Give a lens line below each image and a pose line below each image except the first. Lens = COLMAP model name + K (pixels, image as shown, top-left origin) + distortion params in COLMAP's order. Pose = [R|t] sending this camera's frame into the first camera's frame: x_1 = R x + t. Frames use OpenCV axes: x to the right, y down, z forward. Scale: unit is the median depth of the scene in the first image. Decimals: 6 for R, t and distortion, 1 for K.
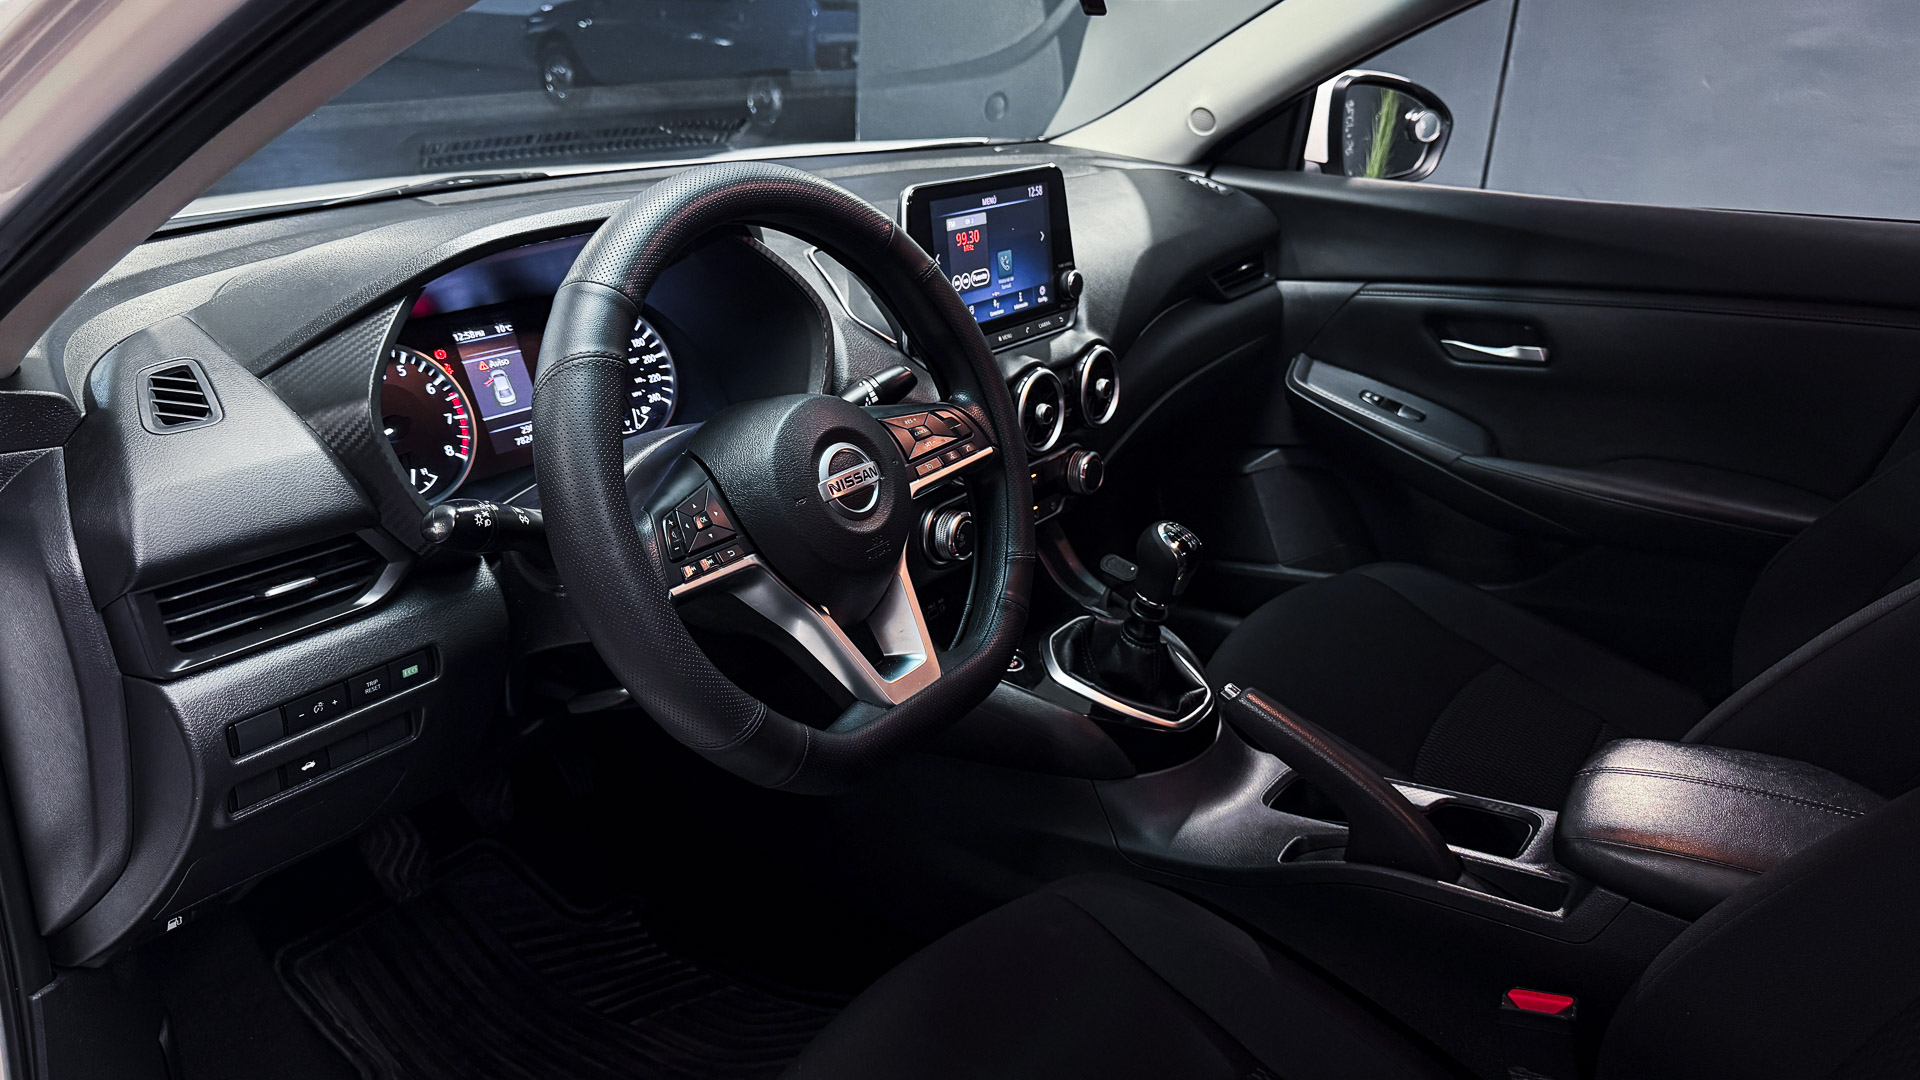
lens RADIAL K [[1378.7, 0, 960.0], [0, 1378.7, 540.0], [0, 0, 1]] dist [0.136068, -0.181064]
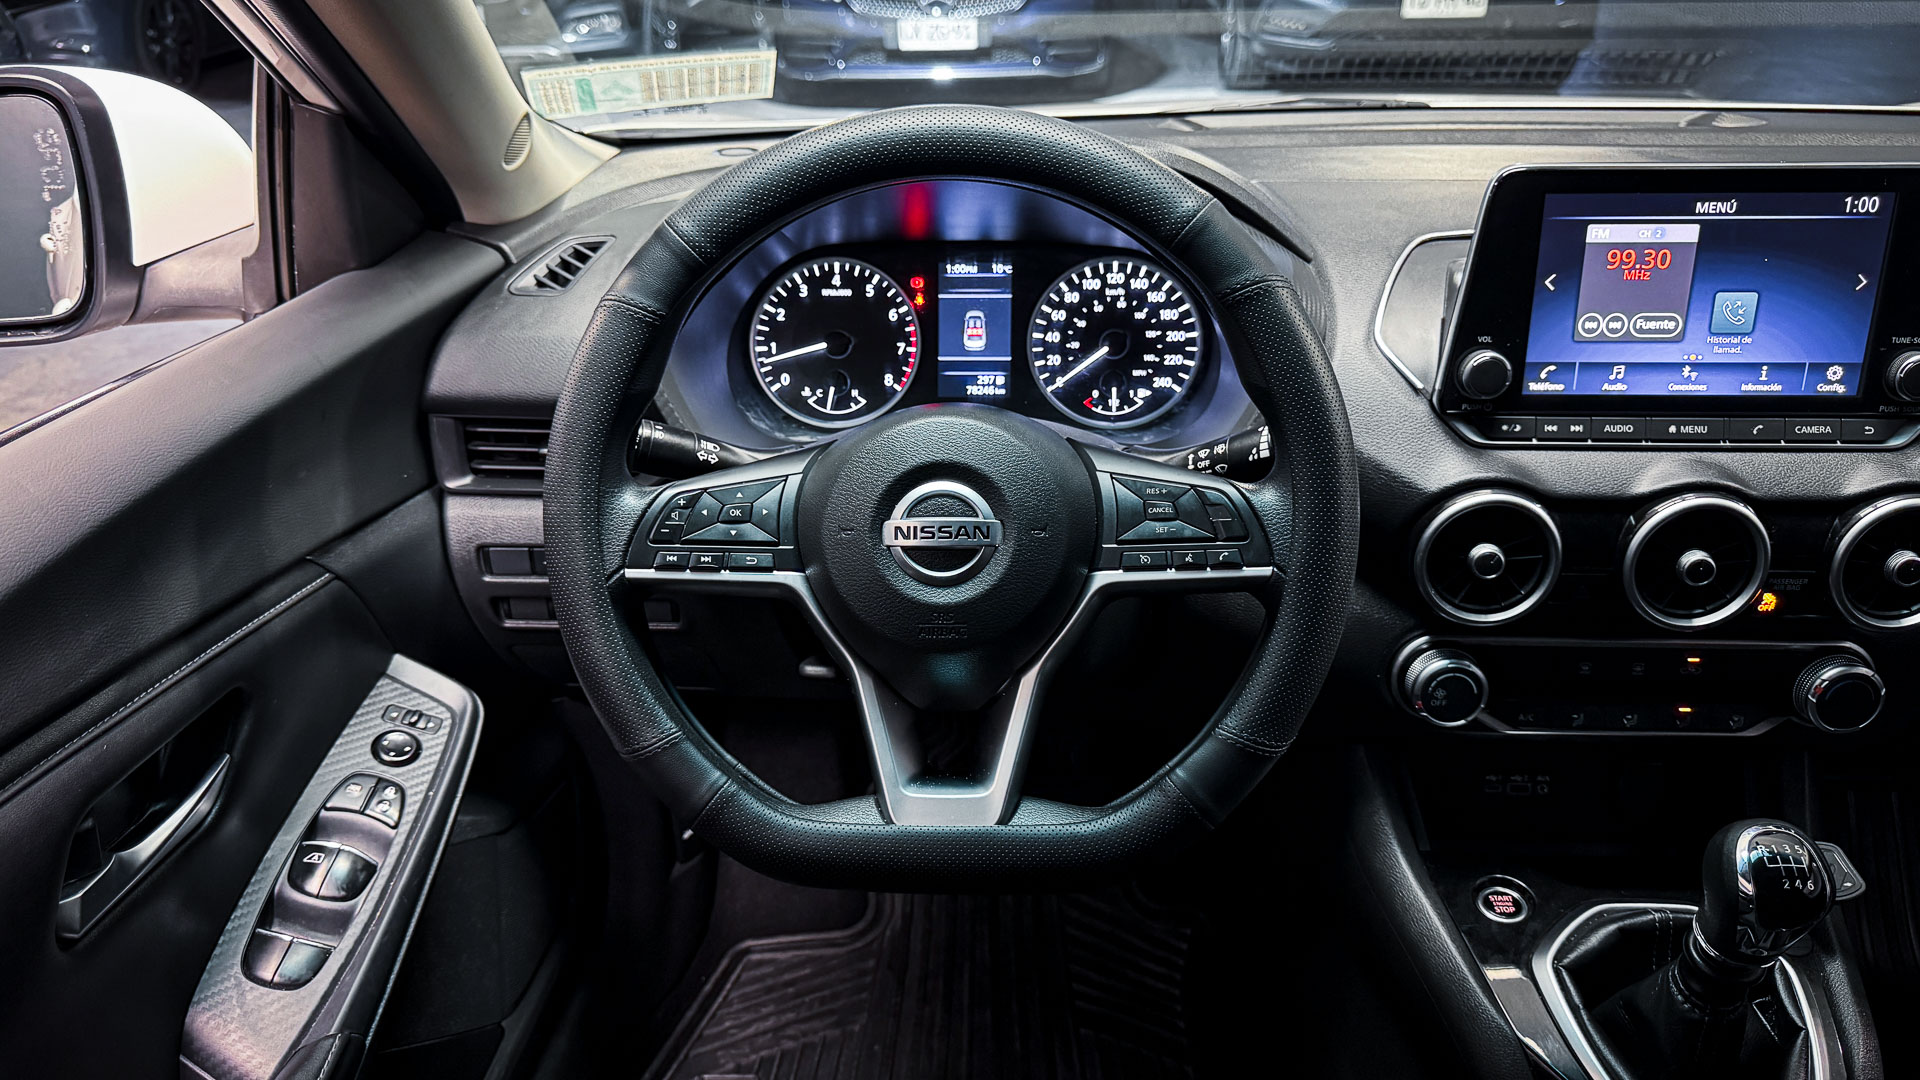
lens RADIAL K [[1378.7, 0, 960.0], [0, 1378.7, 540.0], [0, 0, 1]] dist [0.136068, -0.181064]
pose [[0.538043, 0.335223, -0.773392, 0.395974], [-0.284027, 0.935963, 0.208093, -0.153519], [0.793623, 0.107701, 0.598801, 0.413834]]
